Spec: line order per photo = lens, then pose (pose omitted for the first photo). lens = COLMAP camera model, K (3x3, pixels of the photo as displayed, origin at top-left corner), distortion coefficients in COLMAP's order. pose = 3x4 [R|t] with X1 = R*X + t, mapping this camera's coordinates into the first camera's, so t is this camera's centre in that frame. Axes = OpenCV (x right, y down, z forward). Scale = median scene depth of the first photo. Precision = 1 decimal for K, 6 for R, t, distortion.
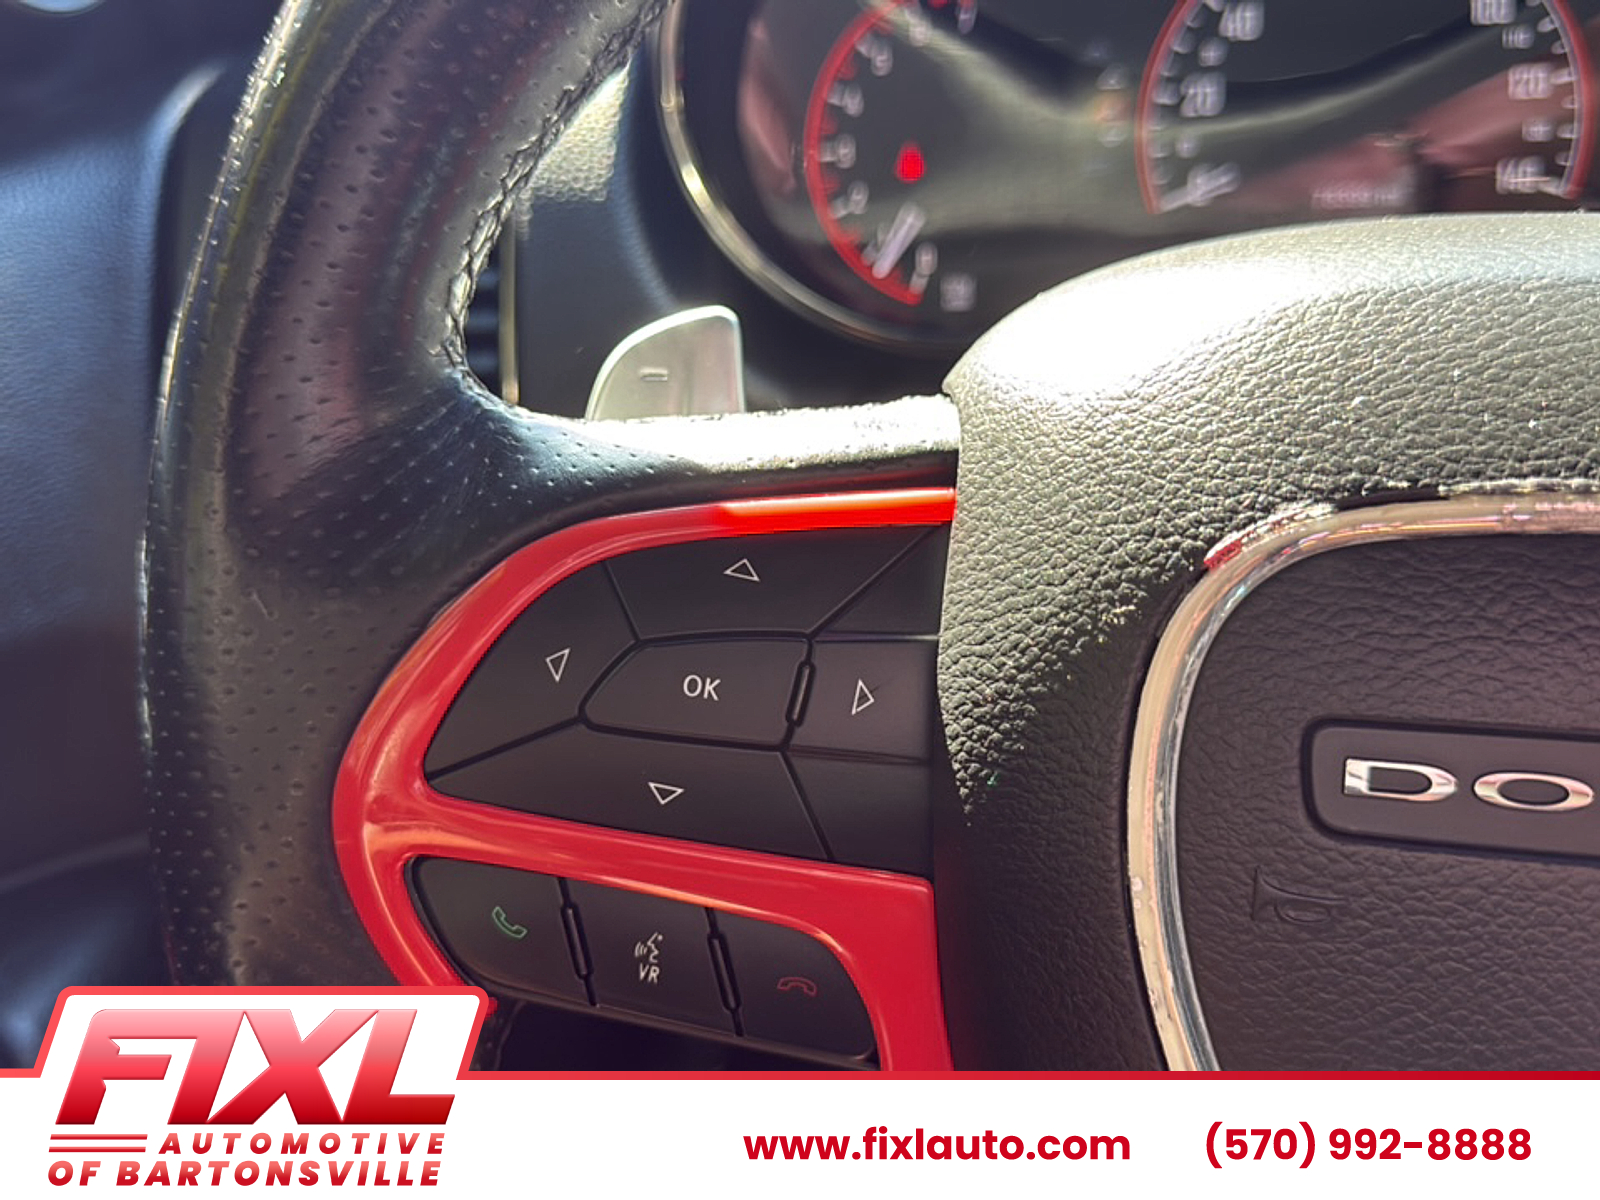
lens RADIAL K [[1443.2, 0, 792.2], [0, 1443.2, 609.8], [0, 0, 1]] dist [0.133527, -0.309619]
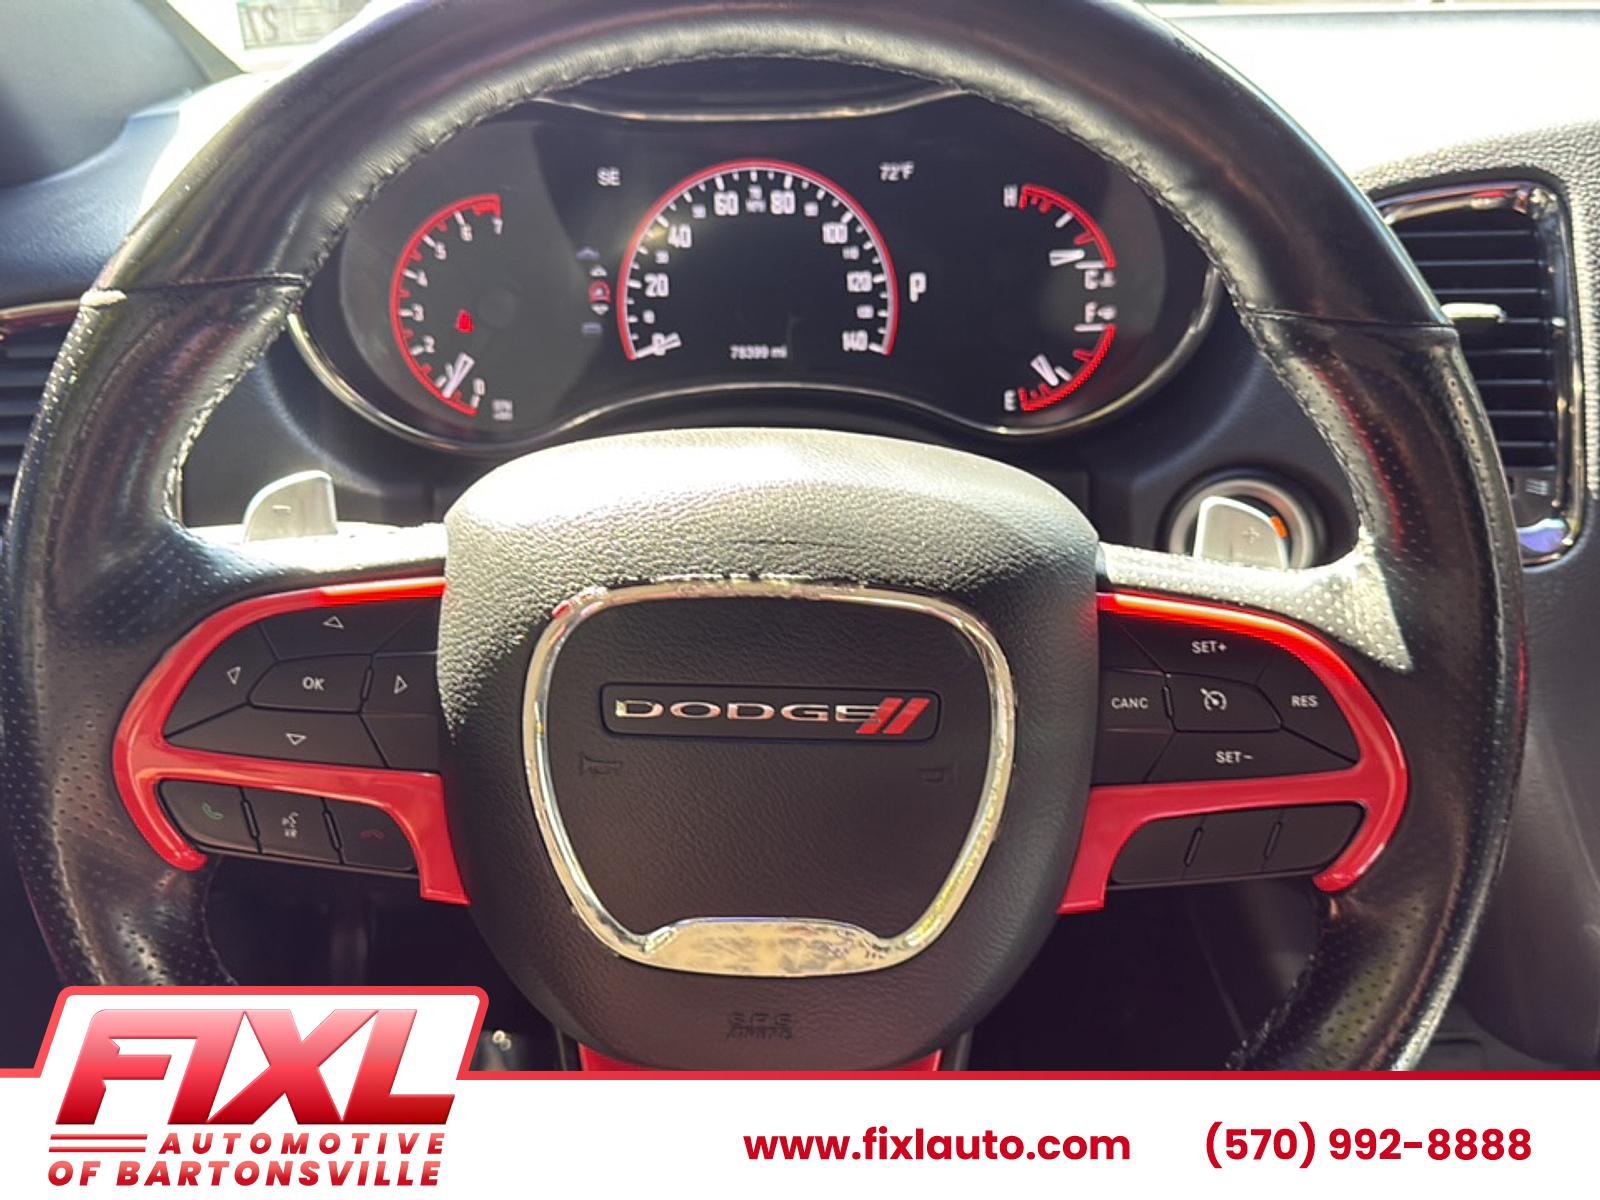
lens RADIAL K [[1443.2, 0, 792.2], [0, 1443.2, 609.8], [0, 0, 1]] dist [0.133527, -0.309619]
pose [[0.972371, -0.034797, 0.230833, 0.117052], [0.033667, 0.999394, 0.008833, -0.042332], [-0.231000, -0.000817, 0.972953, -1.093209]]
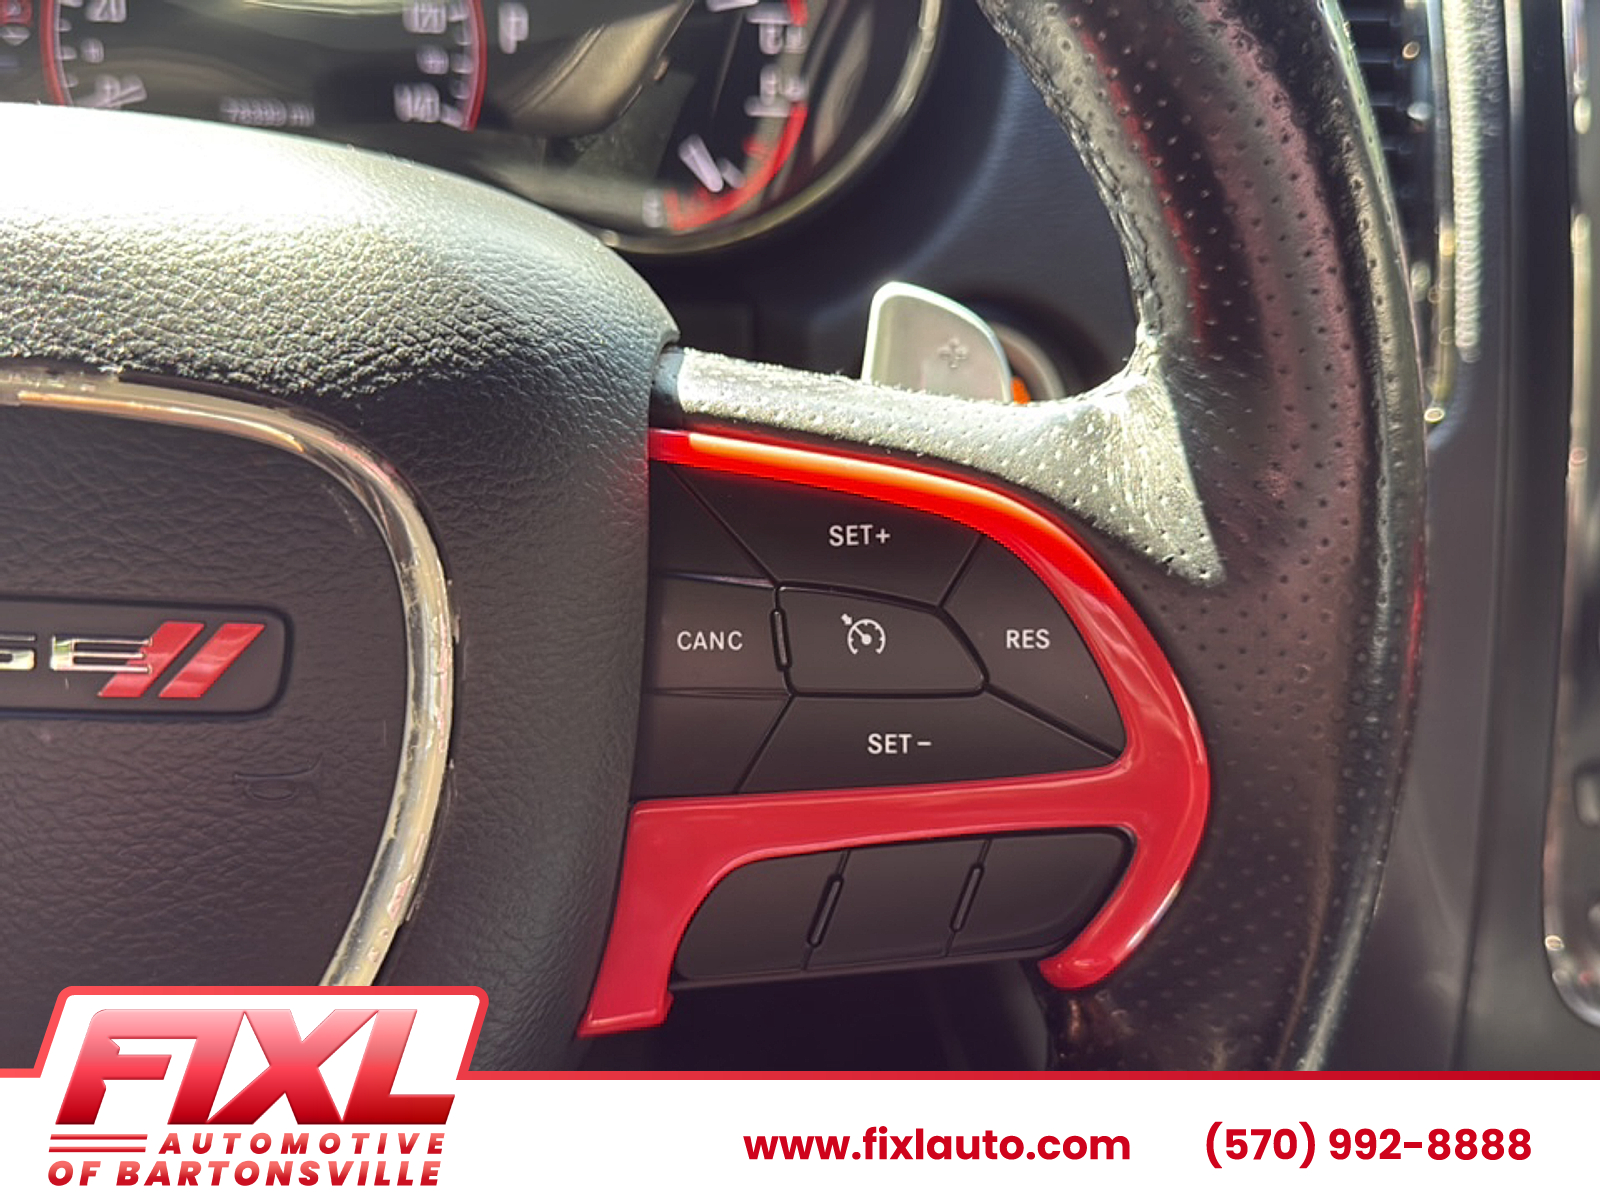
lens RADIAL K [[1443.2, 0, 792.2], [0, 1443.2, 609.8], [0, 0, 1]] dist [0.133527, -0.309619]
pose [[0.929851, -0.025934, 0.367020, 0.732593], [0.013505, 0.999246, 0.036393, 0.065925], [-0.367688, -0.028884, 0.929501, -0.192785]]
